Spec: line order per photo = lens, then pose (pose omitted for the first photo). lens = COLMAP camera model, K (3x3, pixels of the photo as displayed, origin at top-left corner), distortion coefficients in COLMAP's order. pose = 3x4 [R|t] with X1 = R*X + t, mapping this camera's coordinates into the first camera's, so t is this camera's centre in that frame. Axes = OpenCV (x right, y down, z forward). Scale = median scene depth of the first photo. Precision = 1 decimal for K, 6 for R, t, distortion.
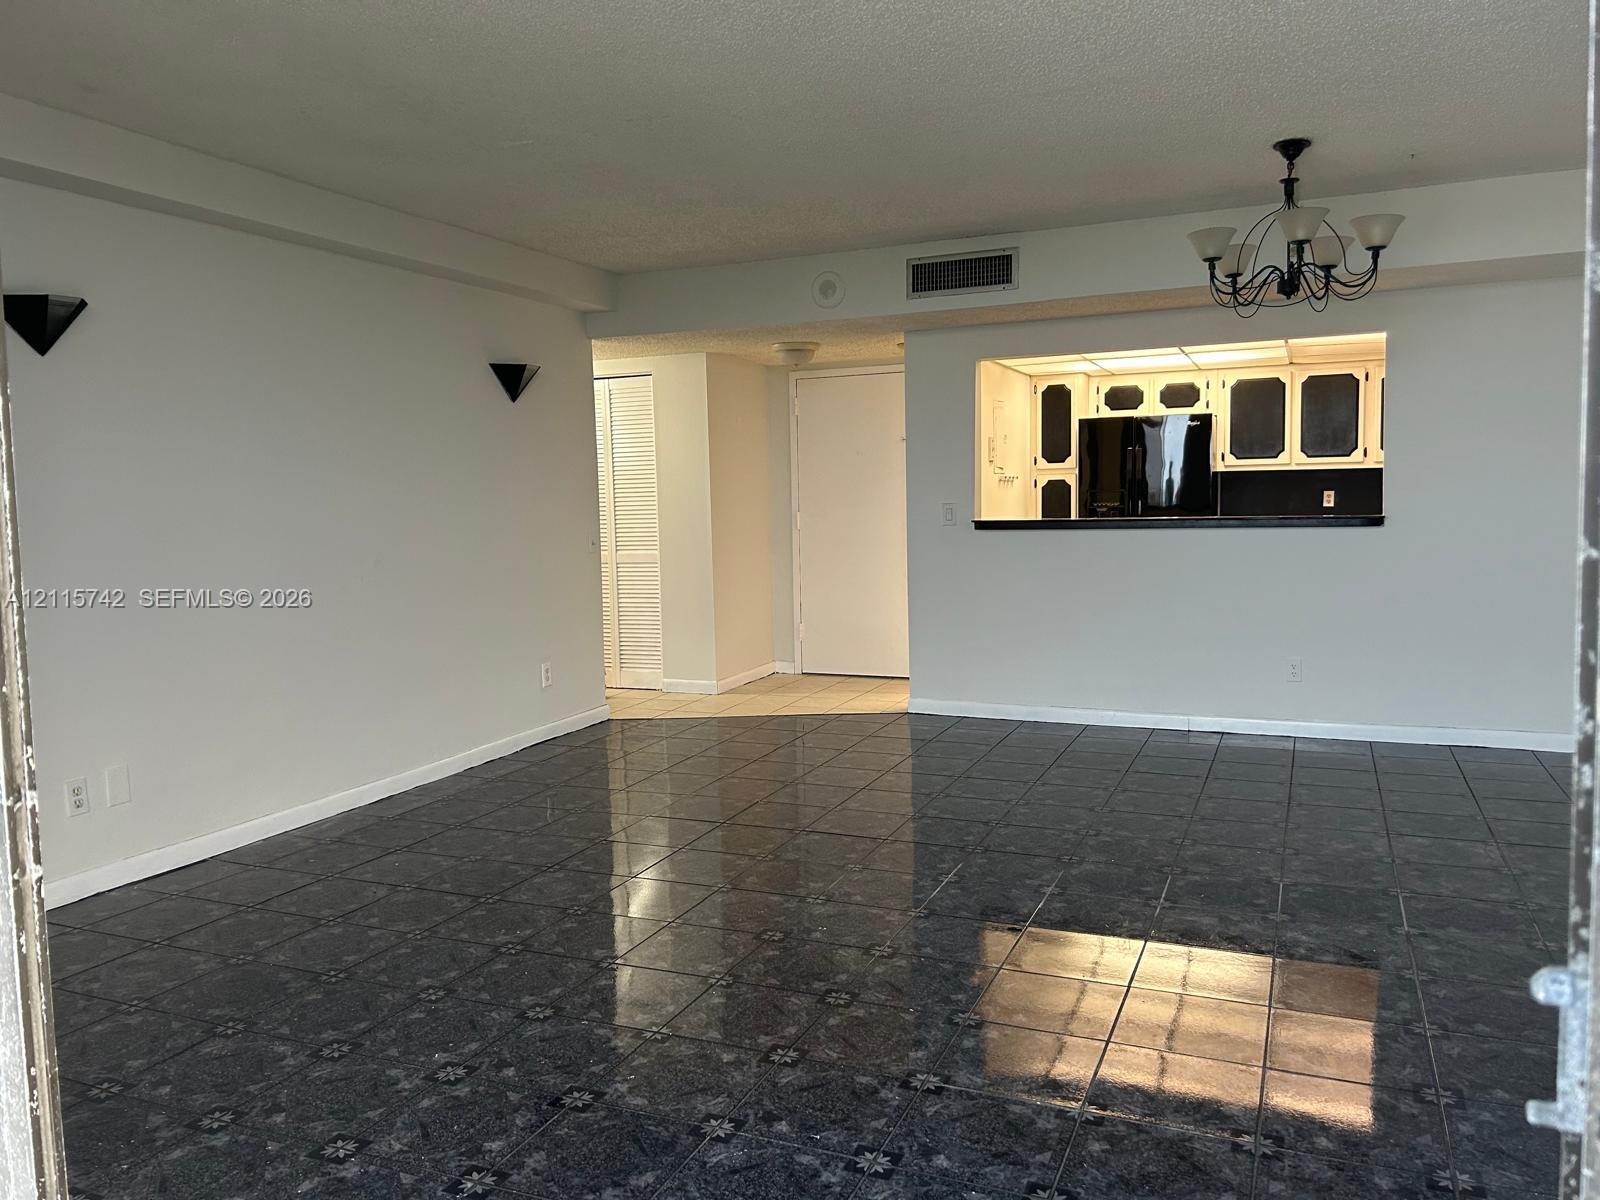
lens RADIAL K [[1215.4, 0, 791.9], [0, 1215.4, 602.5], [0, 0, 1]] dist [0.030740, -0.041850]
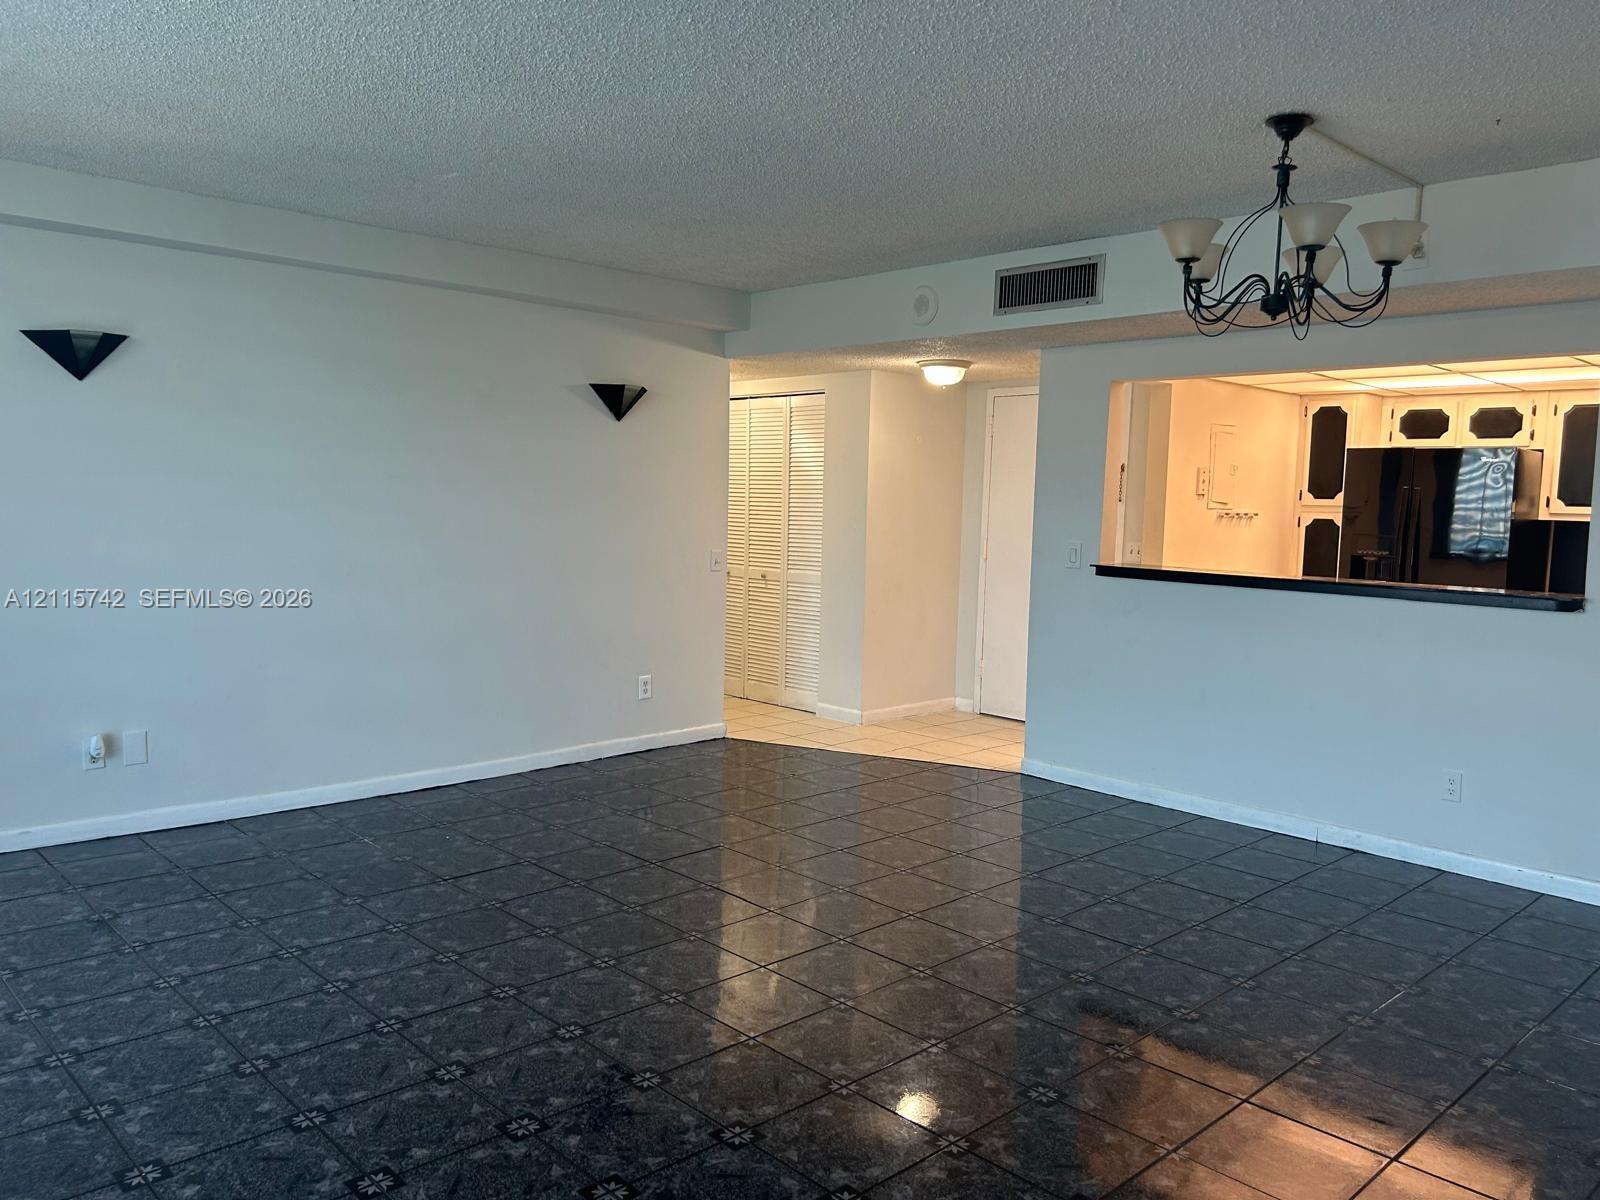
lens RADIAL K [[1215.4, 0, 791.9], [0, 1215.4, 601.5], [0, 0, 1]] dist [0.030740, -0.041850]
pose [[0.915402, 0.079452, -0.394622, 0.224089], [-0.080567, 0.996654, 0.013774, -0.026620], [0.394396, 0.019184, 0.918740, 0.081164]]
